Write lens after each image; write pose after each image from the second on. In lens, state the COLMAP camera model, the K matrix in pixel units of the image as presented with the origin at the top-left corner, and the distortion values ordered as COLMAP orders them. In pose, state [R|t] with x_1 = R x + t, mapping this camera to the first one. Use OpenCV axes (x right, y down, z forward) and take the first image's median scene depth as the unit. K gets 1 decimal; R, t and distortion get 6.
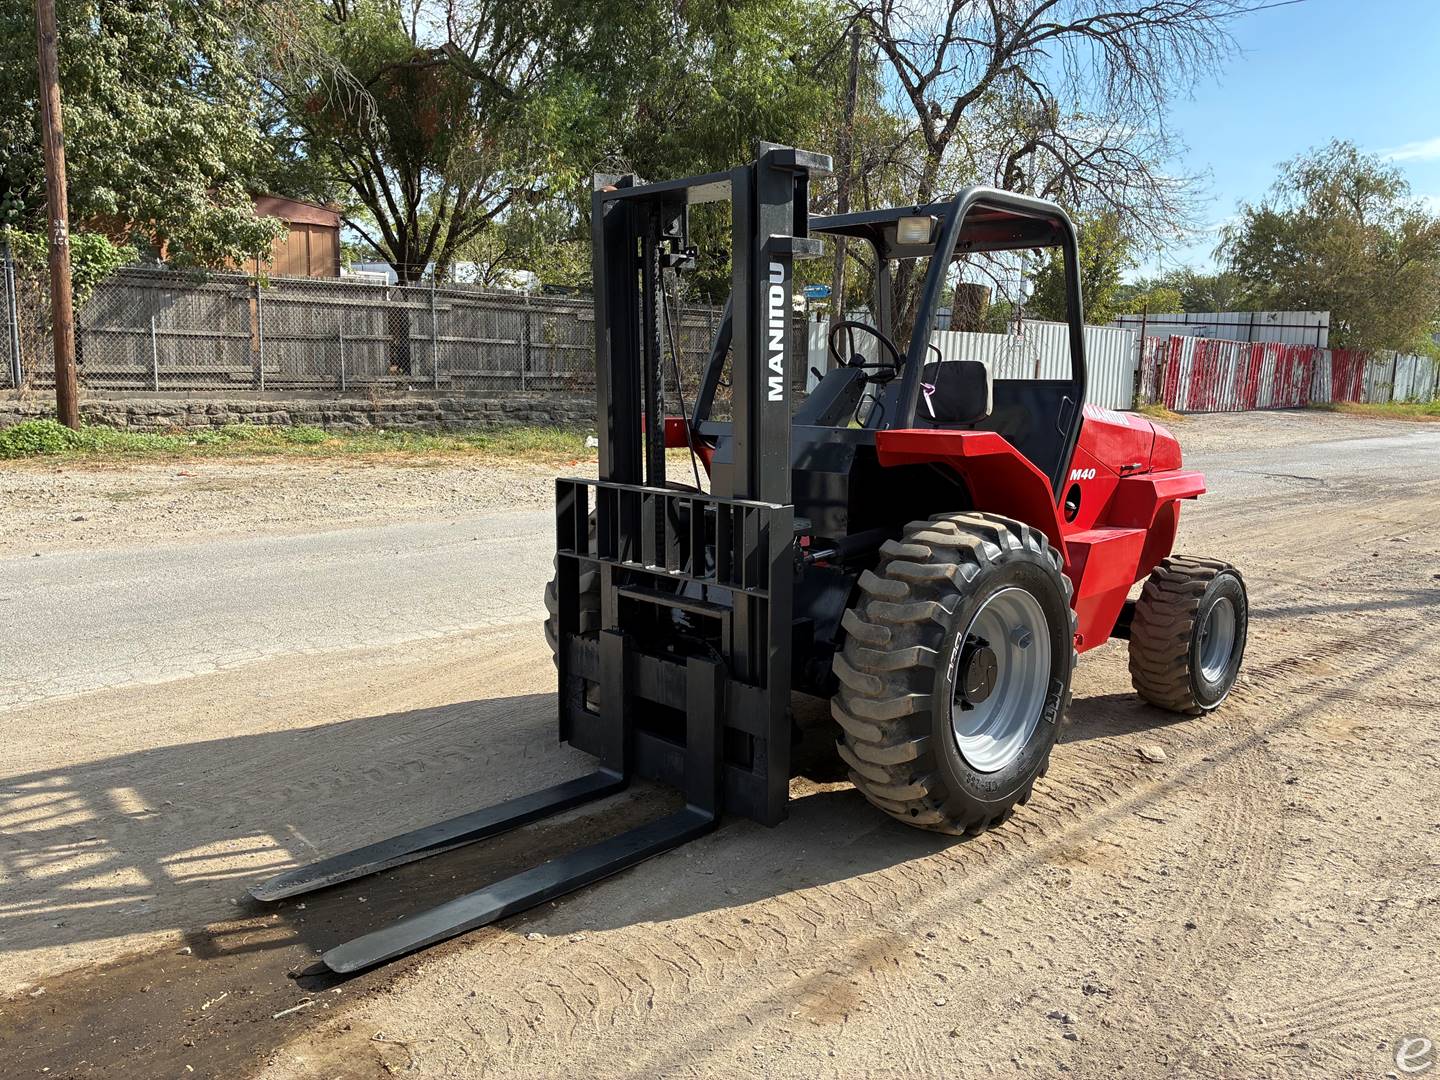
lens RADIAL K [[1084.3, 0, 723.2], [0, 1084.3, 536.9], [0, 0, 1]] dist [0.073057, -0.100491]
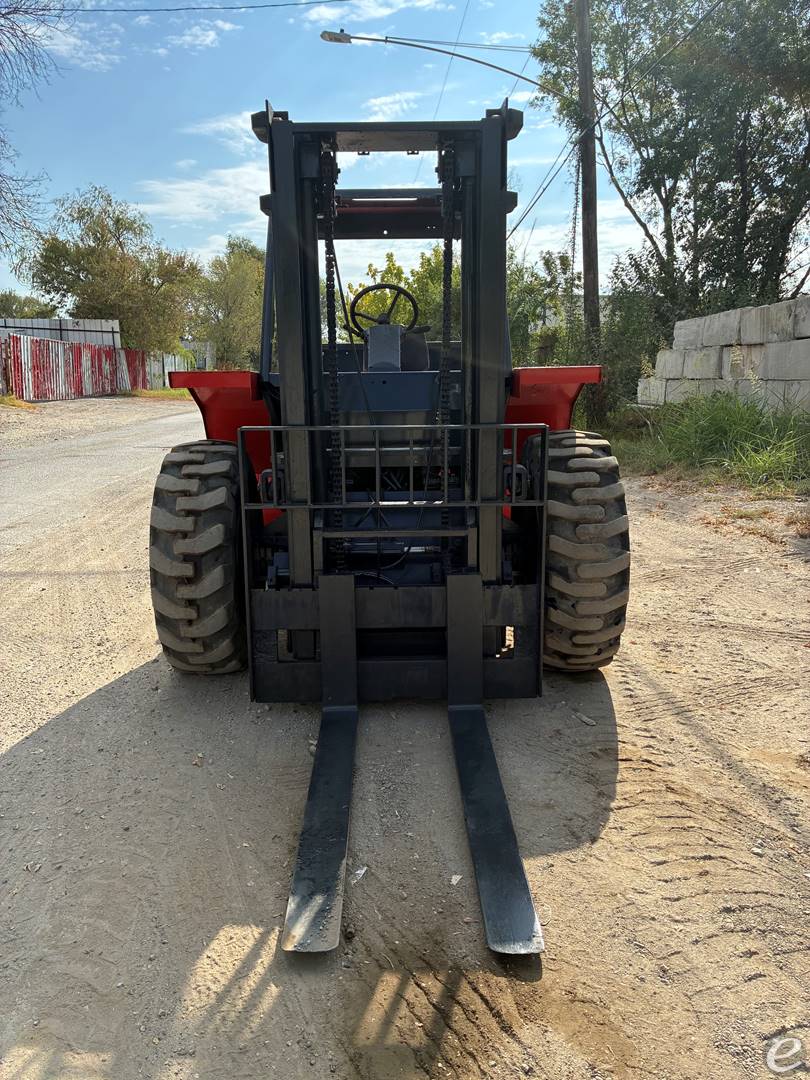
lens RADIAL K [[813.2, 0, 408.5], [0, 813.2, 537.8], [0, 0, 1]] dist [0.073057, -0.100491]
pose [[0.643924, -0.173937, 0.745056, -0.000111], [0.137733, 0.984259, 0.110743, -0.010364], [-0.752590, 0.031308, 0.657745, 0.103602]]
